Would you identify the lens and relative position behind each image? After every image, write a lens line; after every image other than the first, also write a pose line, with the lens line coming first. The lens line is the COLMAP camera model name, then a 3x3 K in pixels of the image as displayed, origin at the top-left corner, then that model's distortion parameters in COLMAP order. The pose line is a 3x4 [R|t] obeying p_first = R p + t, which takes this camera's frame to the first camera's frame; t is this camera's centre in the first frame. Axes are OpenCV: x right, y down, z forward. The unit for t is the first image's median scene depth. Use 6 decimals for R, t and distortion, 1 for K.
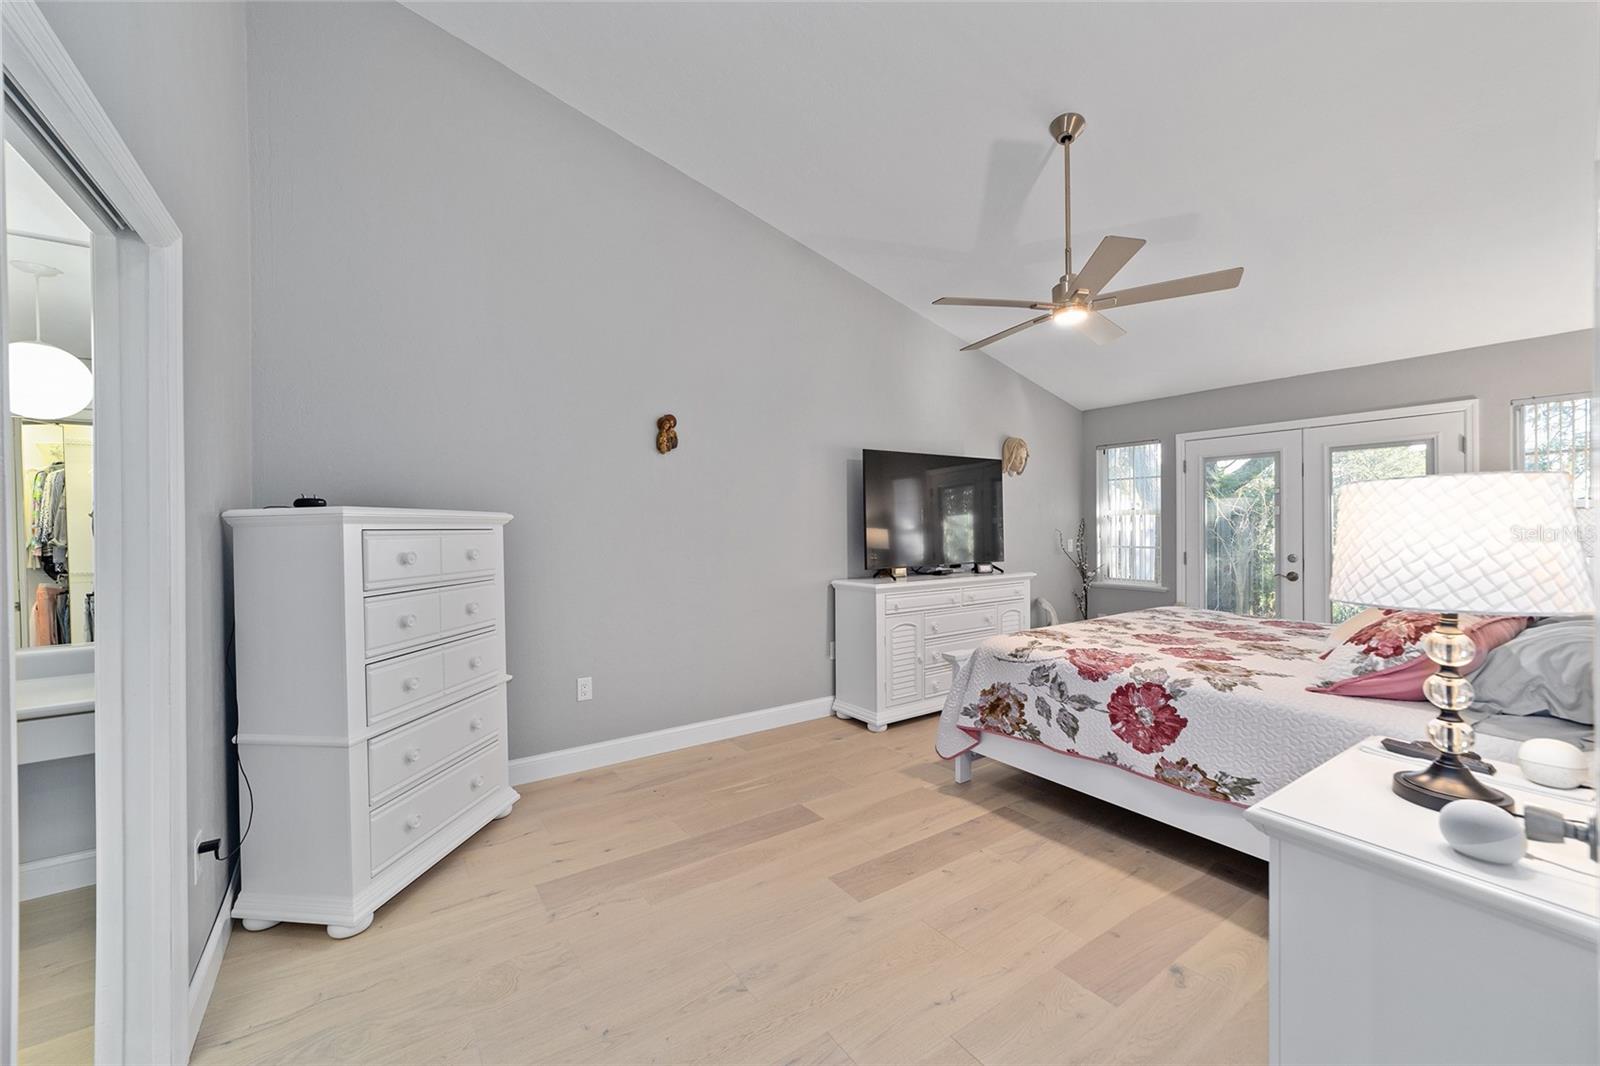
lens RADIAL K [[618.4, 0, 773.1], [0, 618.4, 529.5], [0, 0, 1]] dist [-0.012809, 0.005989]
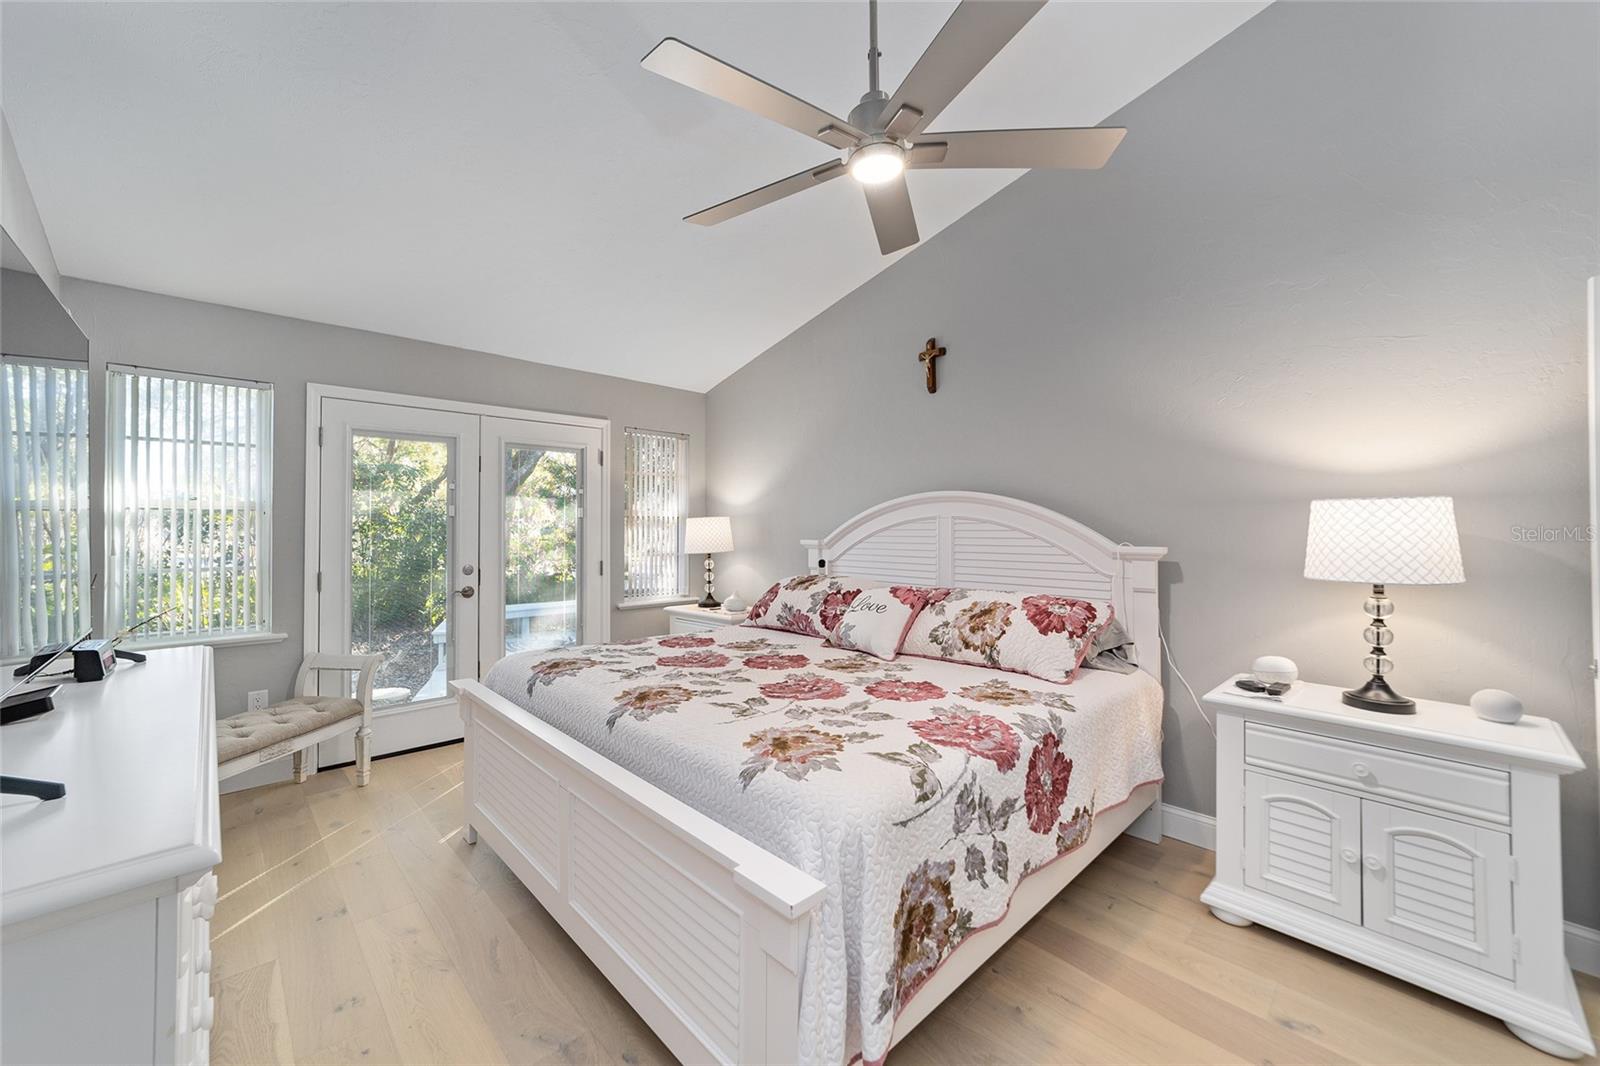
lens RADIAL K [[618.4, 0, 771.2], [0, 618.4, 520.1], [0, 0, 1]] dist [-0.012809, 0.005989]
pose [[-0.178447, 0.015662, 0.983825, -0.070600], [0.007292, 0.999867, -0.014595, -0.007751], [-0.983922, 0.004570, -0.178538, 1.260753]]
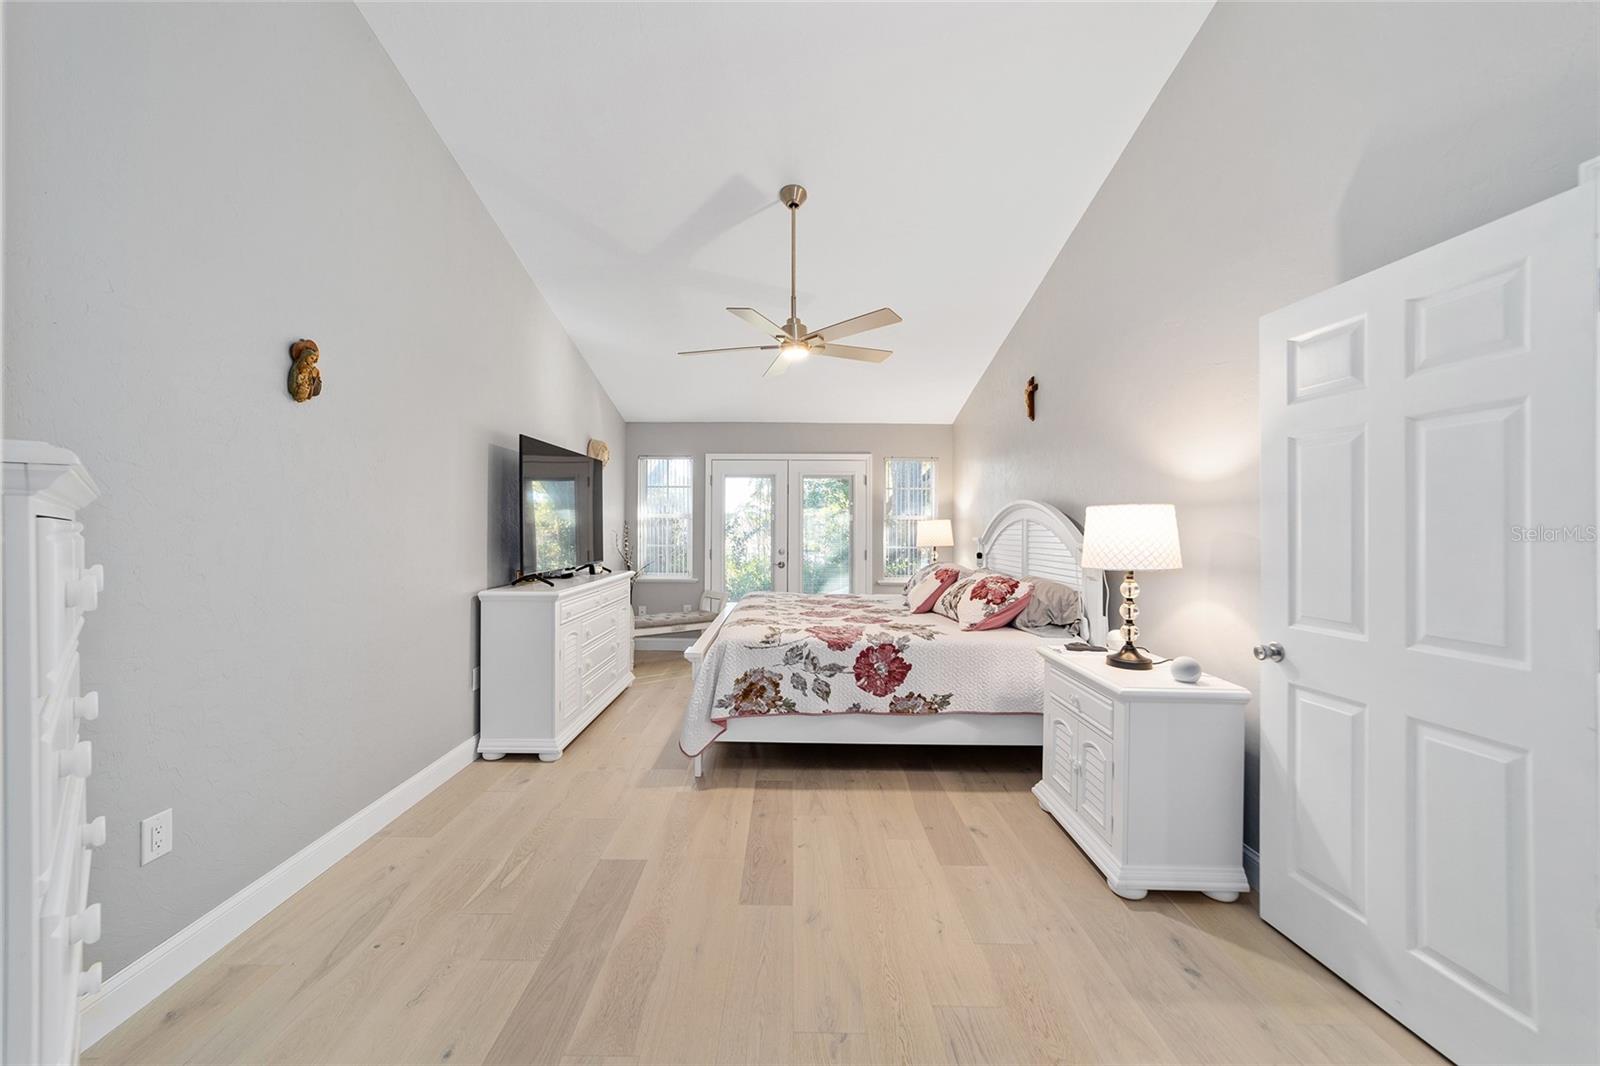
lens RADIAL K [[618.4, 0, 768.9], [0, 618.4, 525.4], [0, 0, 1]] dist [-0.012809, 0.005989]
pose [[0.569104, 0.012566, 0.822169, -0.559399], [-0.004943, 0.999917, -0.011861, 0.005689], [-0.822250, 0.002686, 0.569119, 0.372403]]
